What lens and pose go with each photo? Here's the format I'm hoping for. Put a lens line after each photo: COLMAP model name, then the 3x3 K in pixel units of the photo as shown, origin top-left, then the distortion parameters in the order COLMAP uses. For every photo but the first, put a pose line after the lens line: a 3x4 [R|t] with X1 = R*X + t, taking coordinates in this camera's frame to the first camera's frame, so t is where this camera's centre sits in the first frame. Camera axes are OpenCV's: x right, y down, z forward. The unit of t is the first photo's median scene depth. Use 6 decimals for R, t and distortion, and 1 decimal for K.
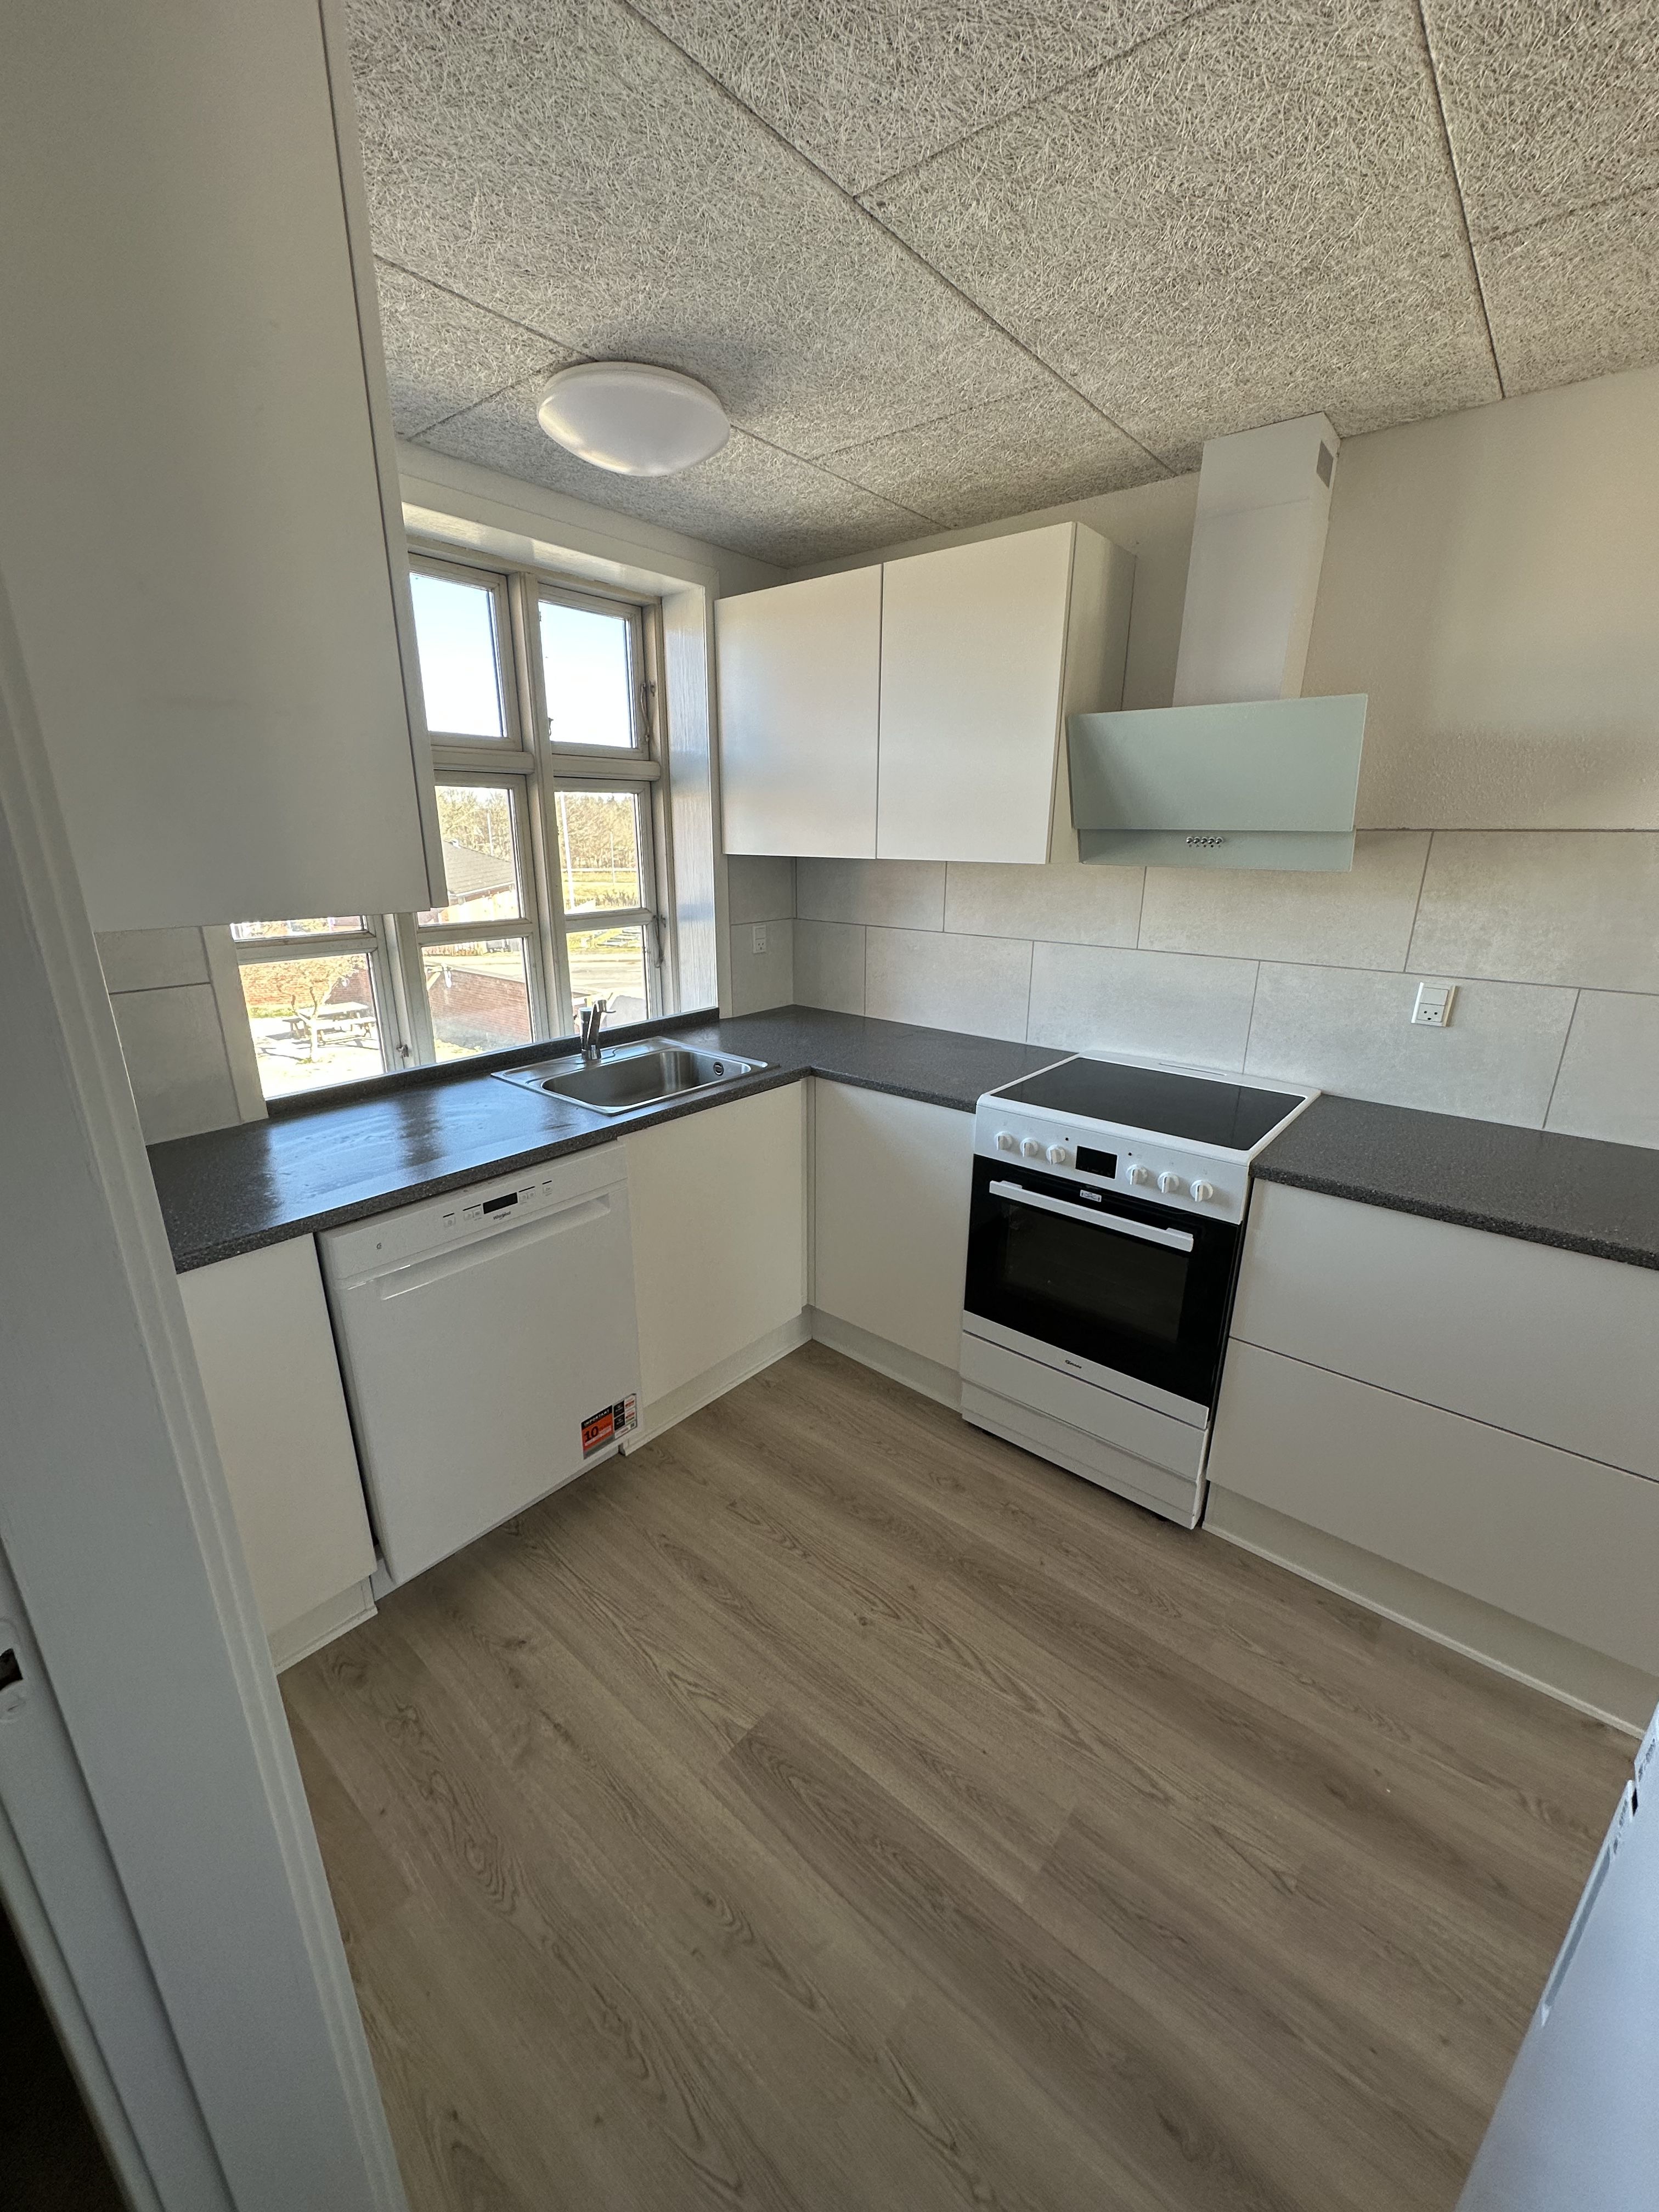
lens RADIAL K [[871.9, 0, 825.4], [0, 871.9, 1109.6], [0, 0, 1]] dist [-0.000889, 0.000801]
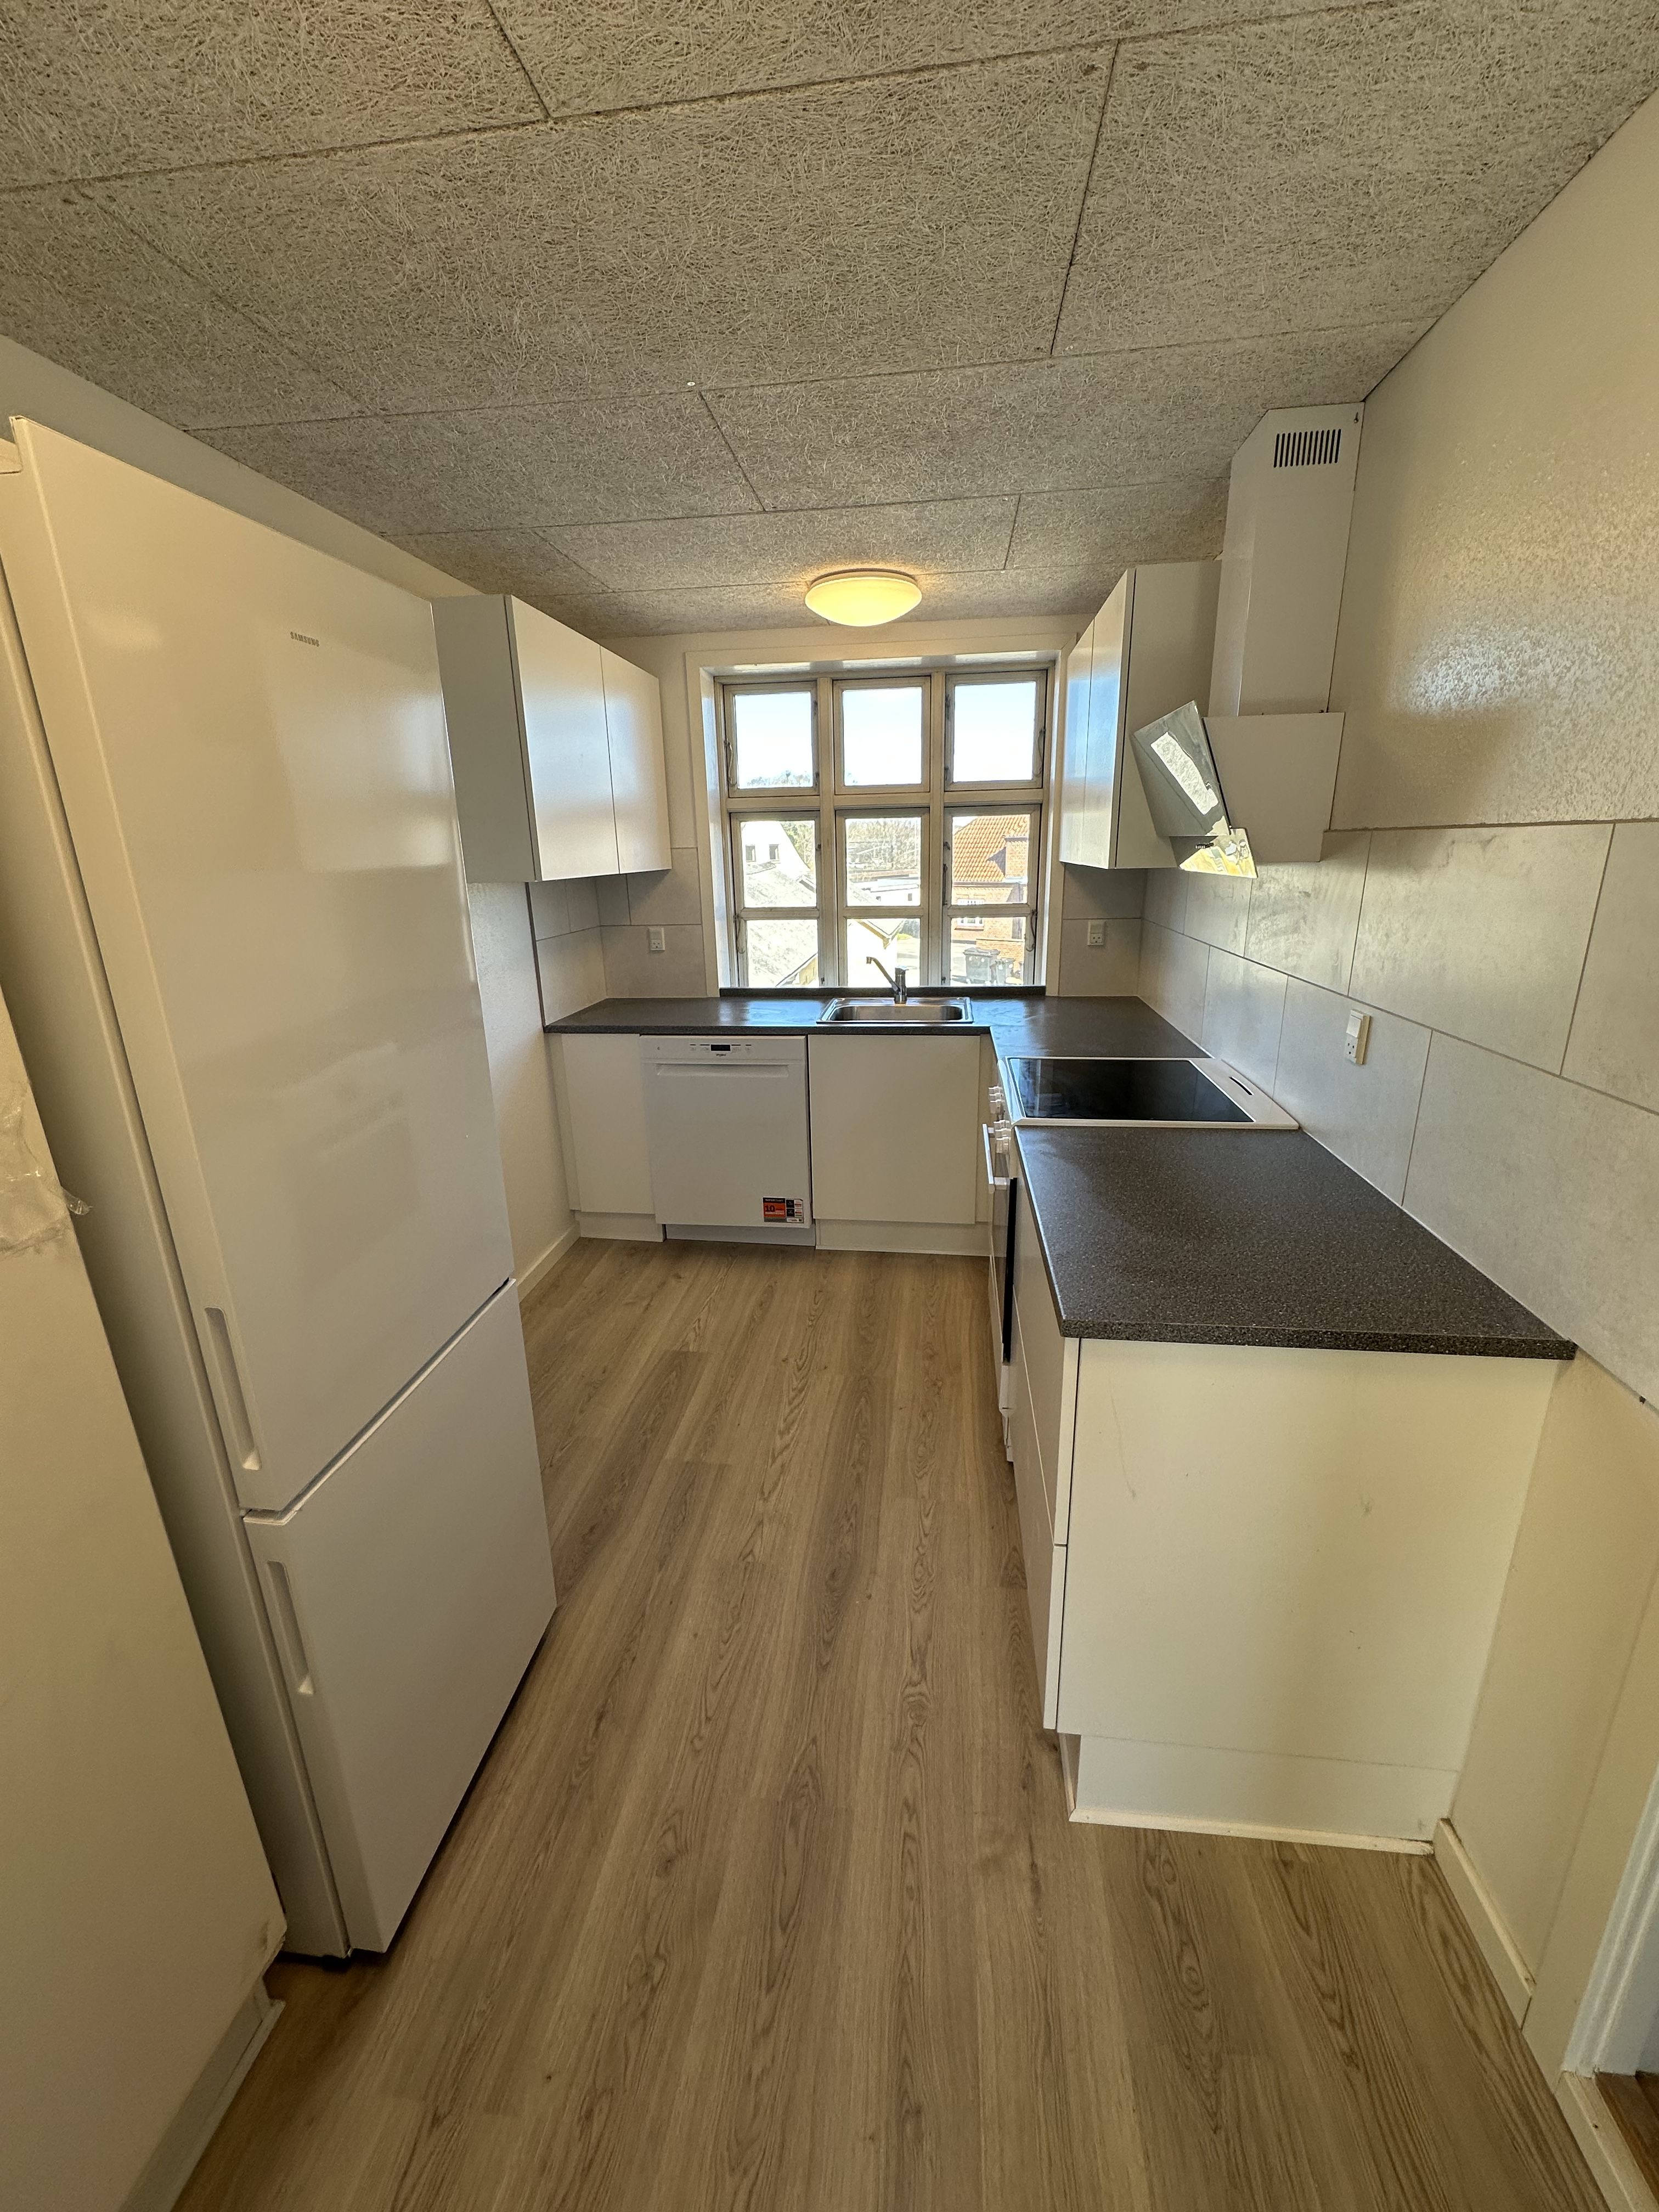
lens RADIAL K [[871.9, 0, 830.6], [0, 871.9, 1103.2], [0, 0, 1]] dist [-0.000889, 0.000801]
pose [[0.539917, 0.220180, -0.812410, 1.208298], [-0.232534, 0.966636, 0.107439, -0.030801], [0.808960, 0.130905, 0.573103, 0.127363]]
